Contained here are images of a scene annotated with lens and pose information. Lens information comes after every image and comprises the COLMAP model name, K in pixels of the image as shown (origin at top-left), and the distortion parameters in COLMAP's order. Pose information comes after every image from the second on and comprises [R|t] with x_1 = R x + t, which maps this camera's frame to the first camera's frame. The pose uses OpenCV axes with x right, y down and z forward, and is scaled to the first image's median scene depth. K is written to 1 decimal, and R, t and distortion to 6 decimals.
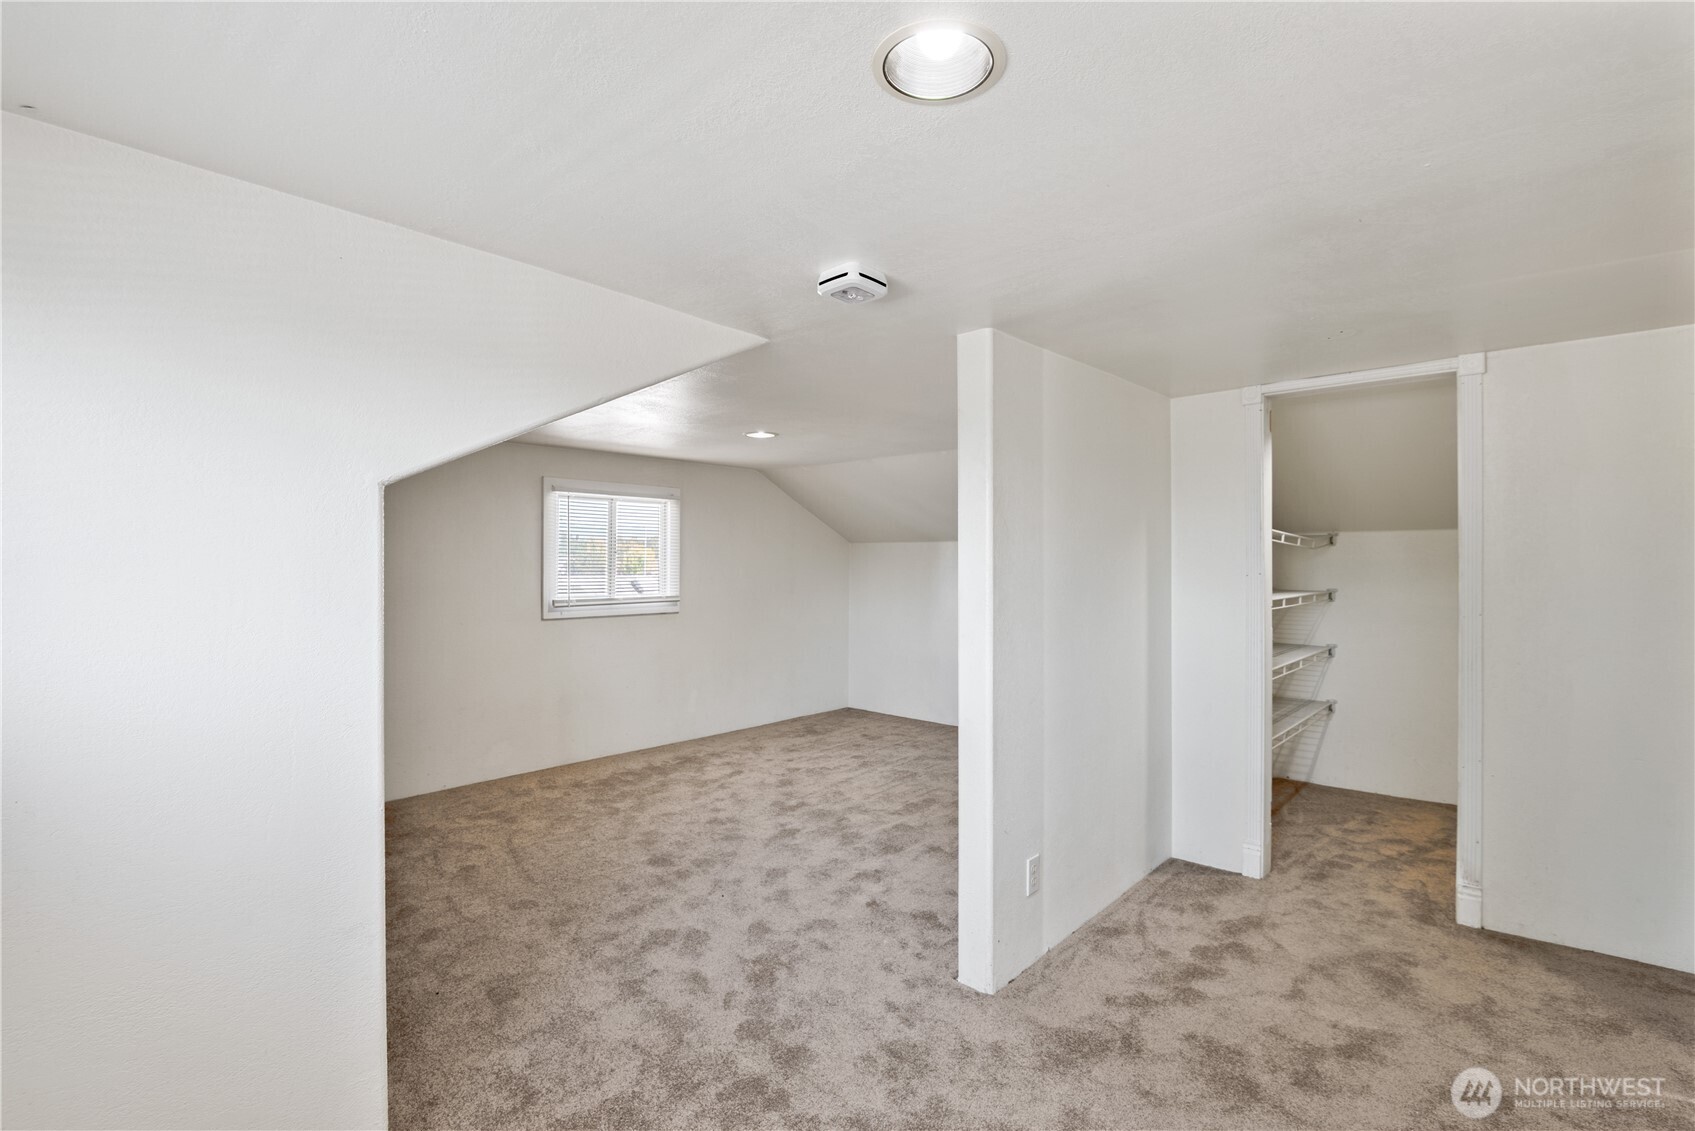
lens RADIAL K [[808.0, 0, 847.5], [0, 808.0, 565.5], [0, 0, 1]] dist [-0.001258, 0.000189]
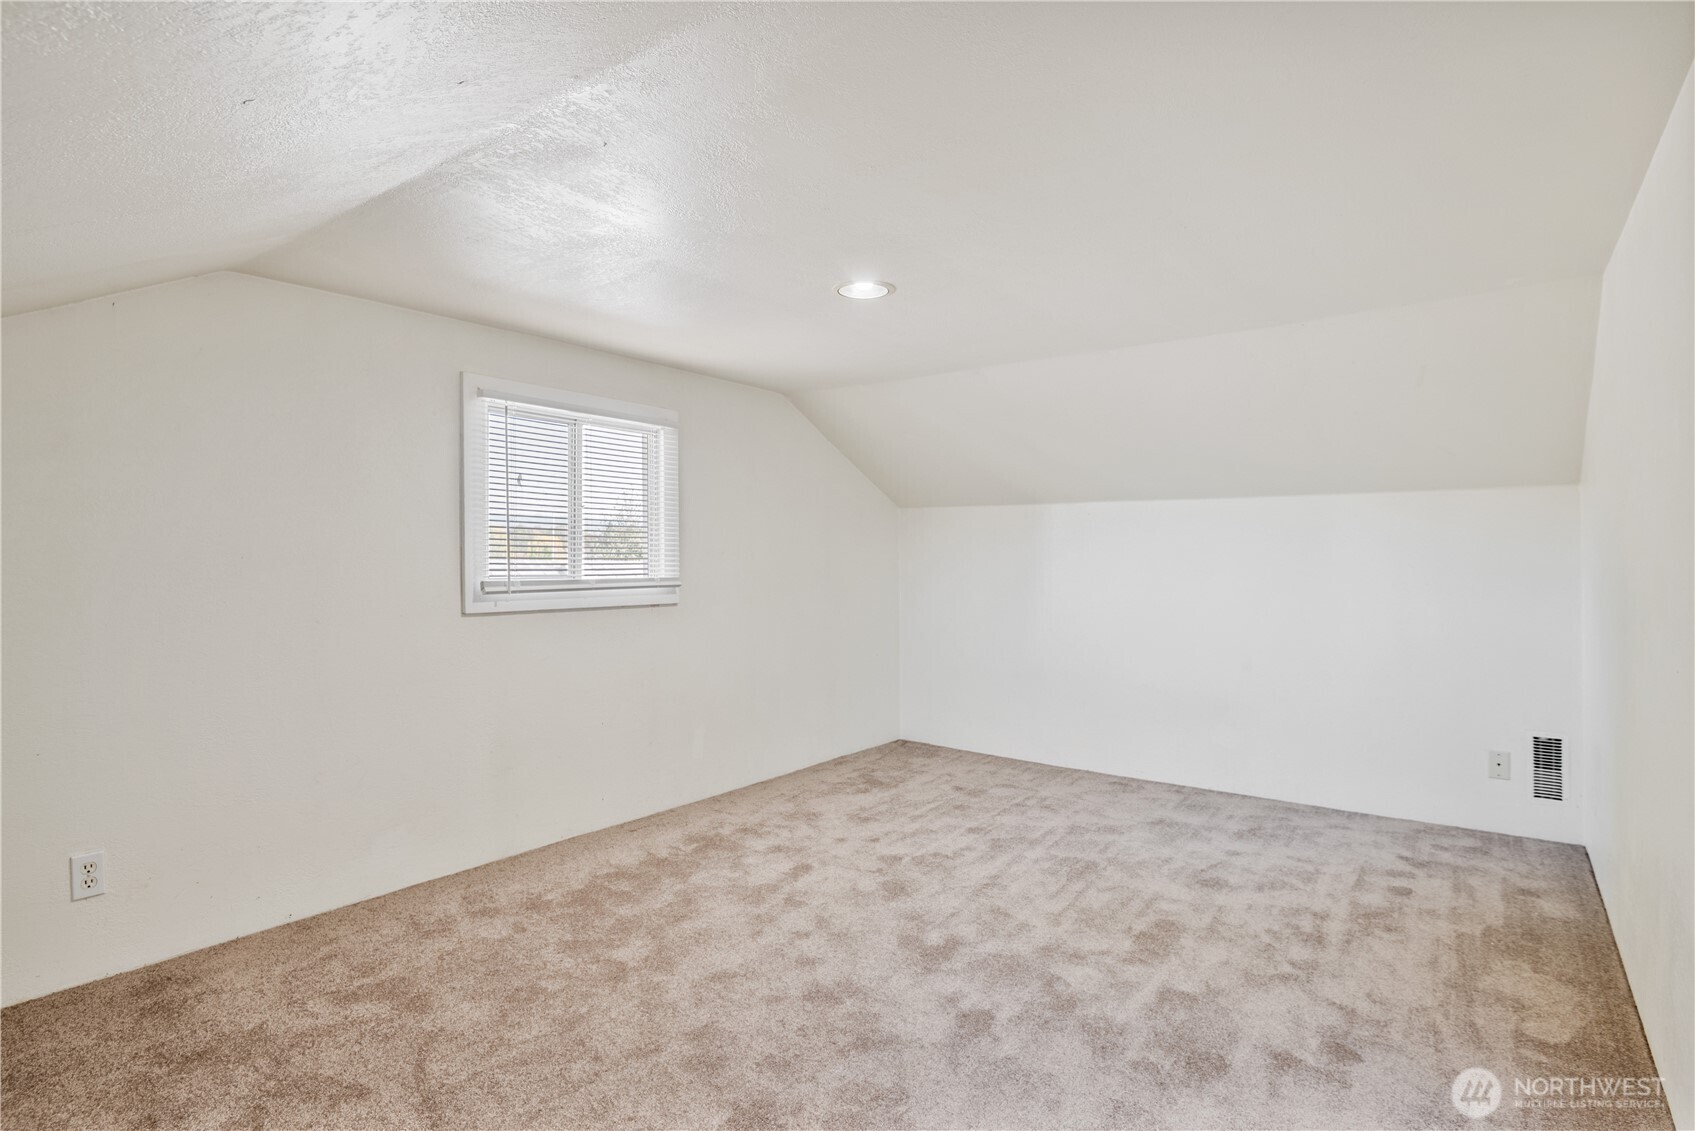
lens RADIAL K [[874.4, 0, 856.4], [0, 874.4, 584.8], [0, 0, 1]] dist [-0.017985, -0.002206]
pose [[0.995702, 0.003320, 0.092559, -0.168267], [-0.006199, 0.999505, 0.030835, 0.026701], [-0.092410, -0.031276, 0.995230, 0.381599]]
